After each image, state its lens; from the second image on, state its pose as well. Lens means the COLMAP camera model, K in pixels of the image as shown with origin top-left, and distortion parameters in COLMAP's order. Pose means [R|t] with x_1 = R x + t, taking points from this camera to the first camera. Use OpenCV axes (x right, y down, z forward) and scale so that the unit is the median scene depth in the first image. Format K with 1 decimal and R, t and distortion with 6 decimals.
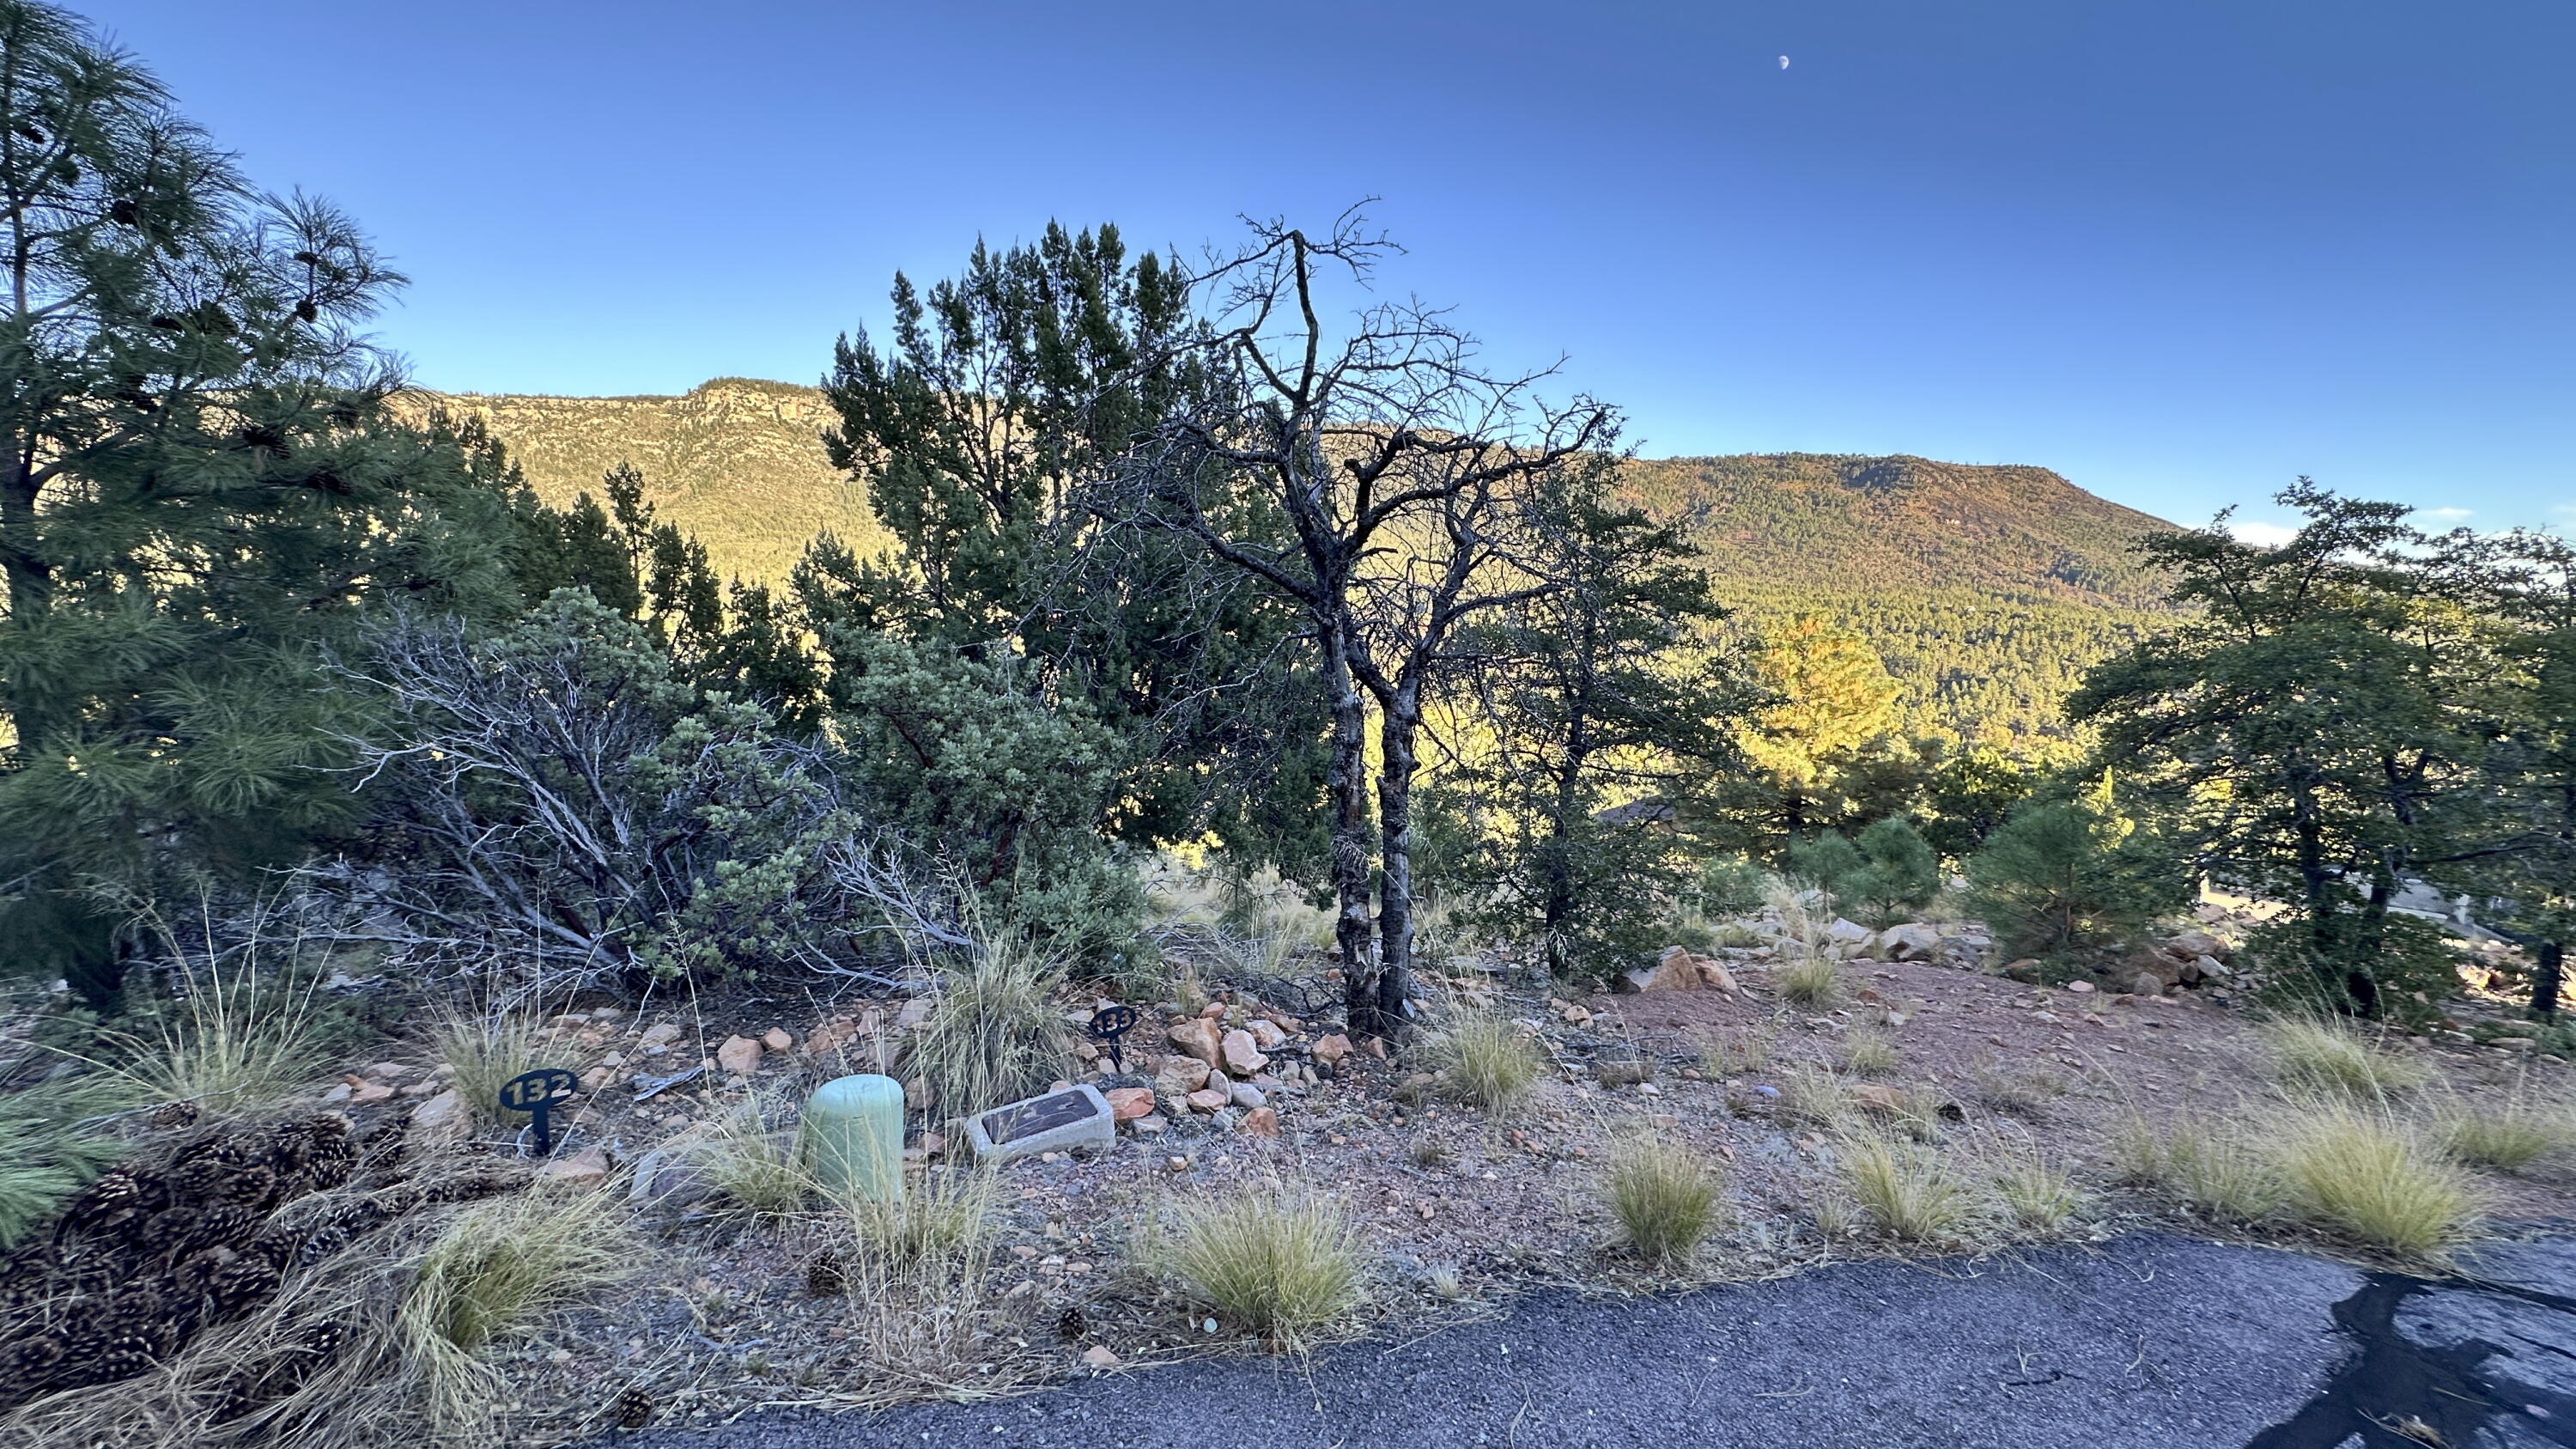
lens RADIAL K [[1002.3, 0, 1282.0], [0, 1002.3, 723.4], [0, 0, 1]] dist [-0.014281, -0.000417]
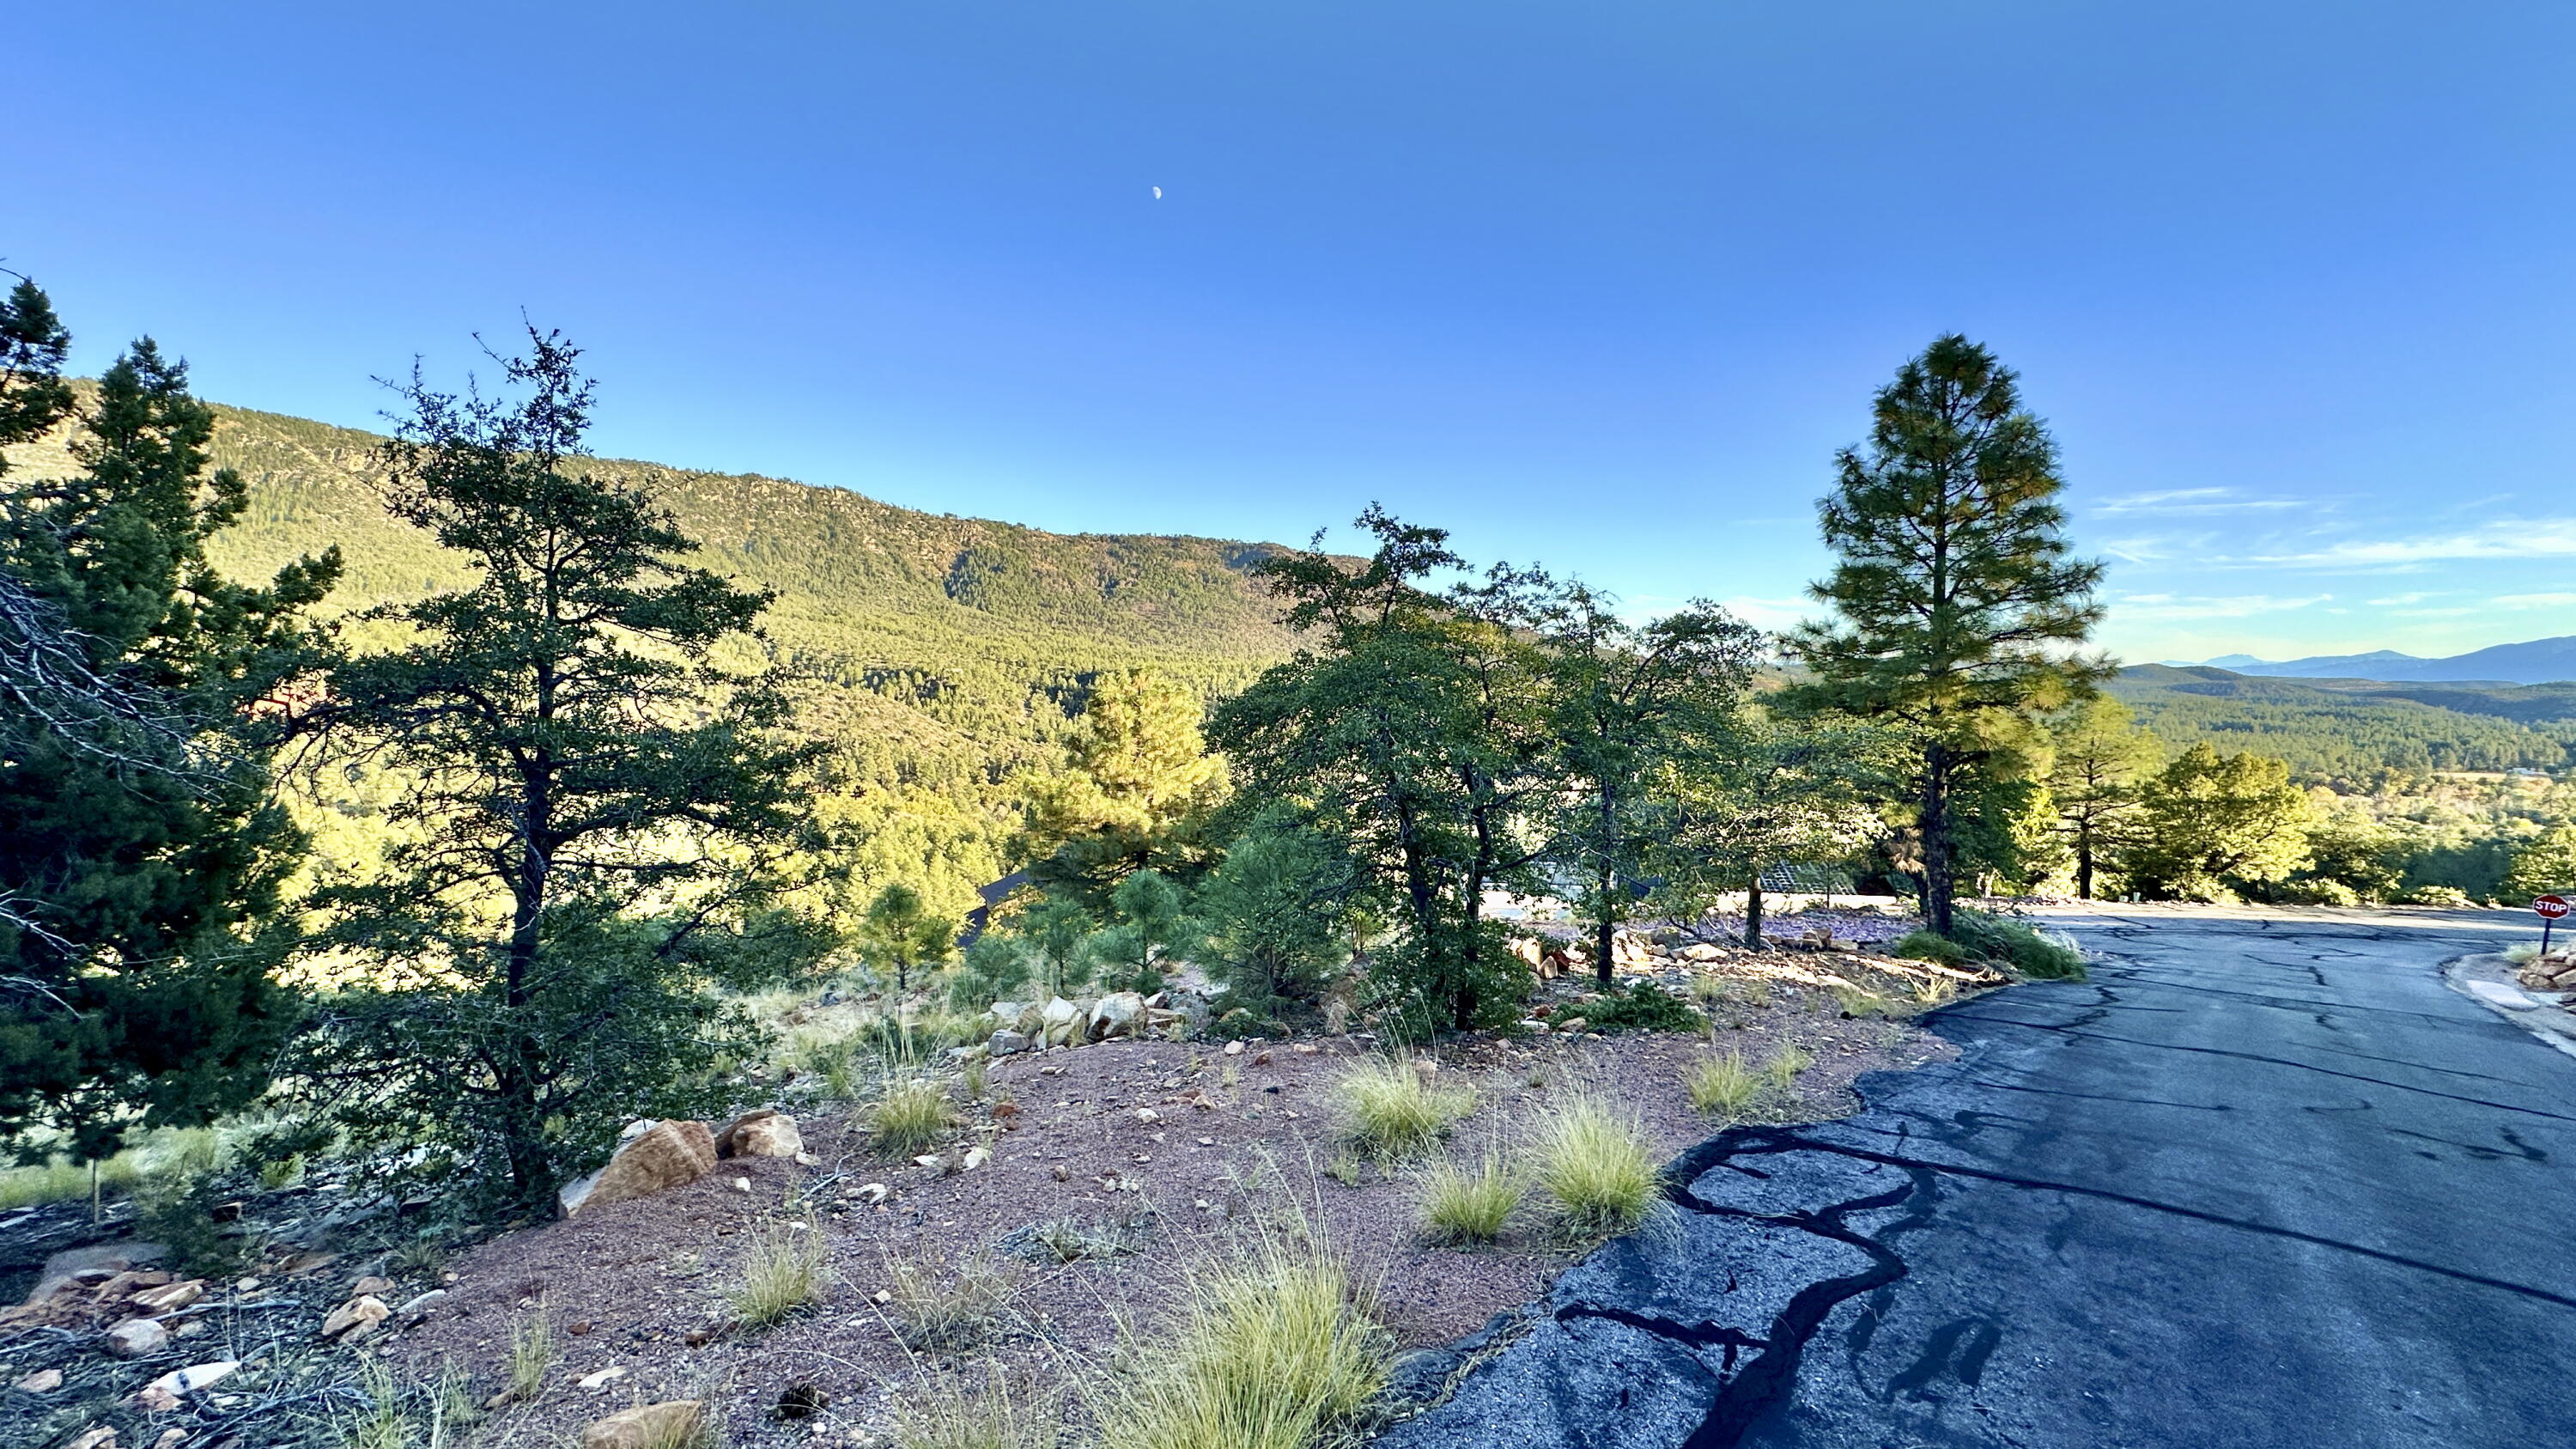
lens RADIAL K [[1002.3, 0, 1297.7], [0, 1002.3, 727.6], [0, 0, 1]] dist [-0.014281, -0.000417]
pose [[0.840578, -0.036789, 0.540440, 0.244499], [0.070464, 0.996640, -0.041753, 0.010870], [-0.537088, 0.073178, 0.840346, 0.118068]]
